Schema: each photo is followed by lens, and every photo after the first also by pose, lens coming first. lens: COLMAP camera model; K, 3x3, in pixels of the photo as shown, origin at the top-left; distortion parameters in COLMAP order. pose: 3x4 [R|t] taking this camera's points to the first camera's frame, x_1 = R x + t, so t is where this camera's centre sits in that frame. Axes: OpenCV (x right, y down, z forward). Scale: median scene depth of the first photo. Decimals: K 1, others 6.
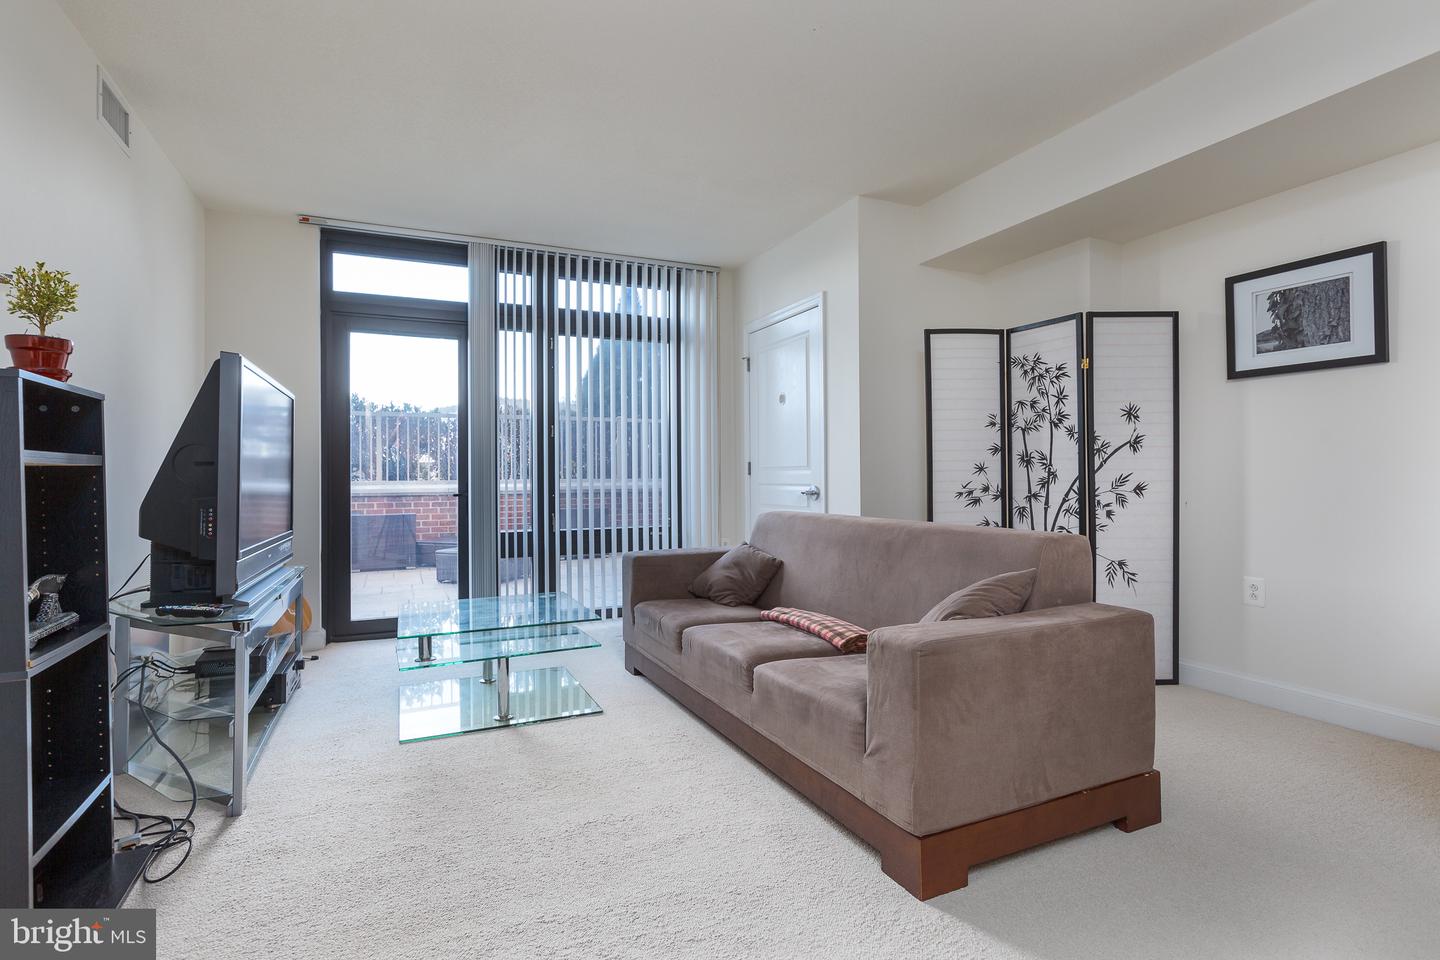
lens RADIAL K [[716.0, 0, 711.1], [0, 716.0, 471.3], [0, 0, 1]] dist [0.009621, -0.003889]
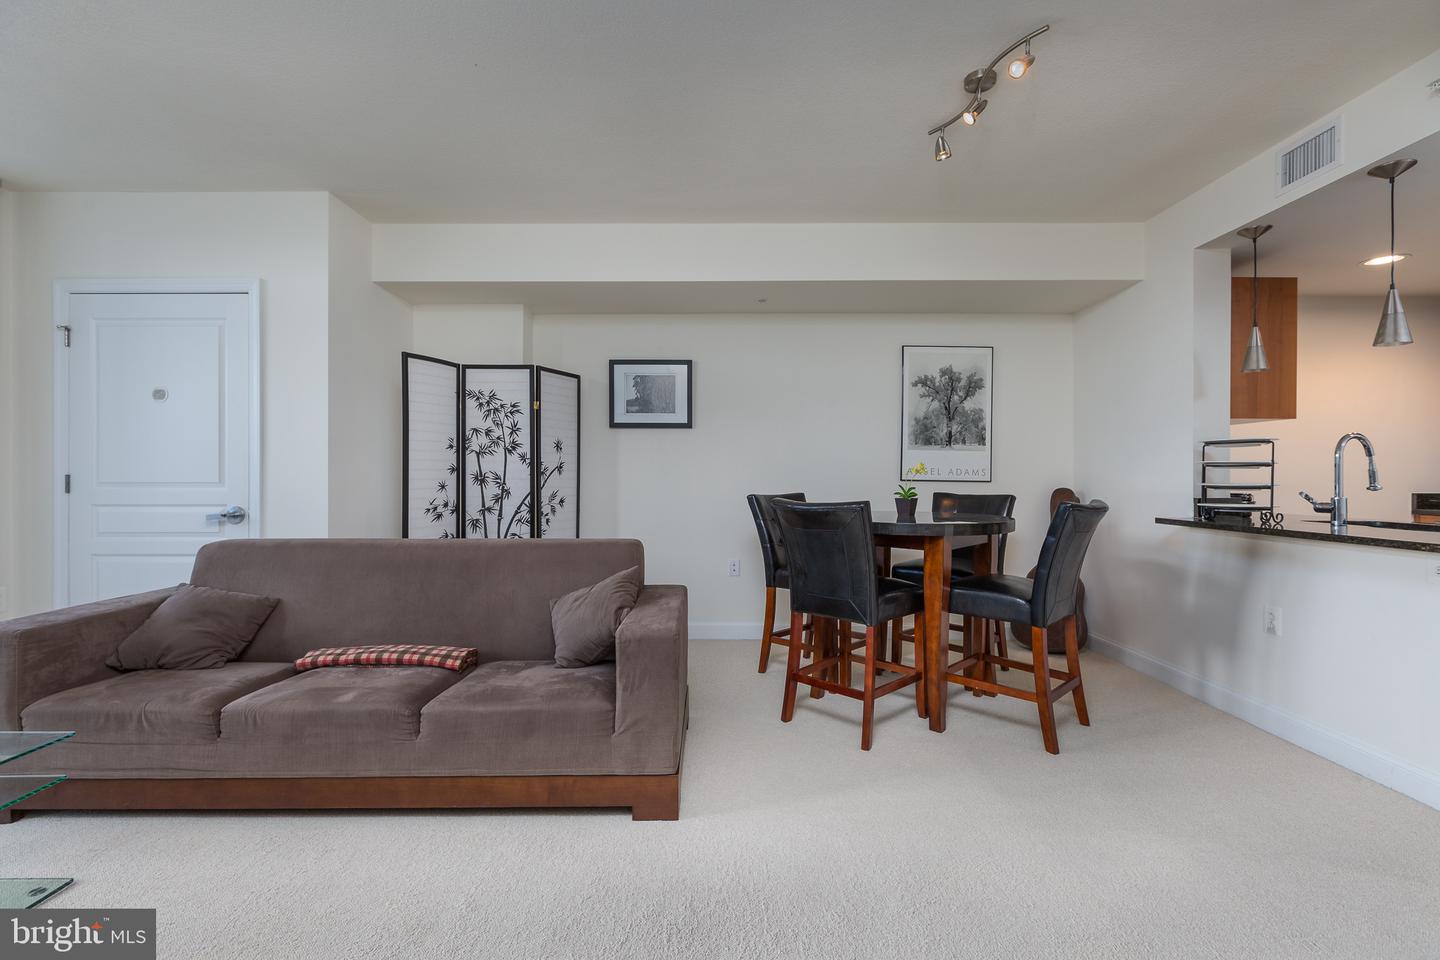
lens RADIAL K [[643.9, 0, 724.9], [0, 643.9, 481.6], [0, 0, 1]] dist [-0.001756, -0.000044]
pose [[0.403593, 0.000586, 0.914938, -0.378451], [-0.008415, 0.999960, 0.003072, -0.019056], [-0.914900, -0.008939, 0.403582, 0.214680]]
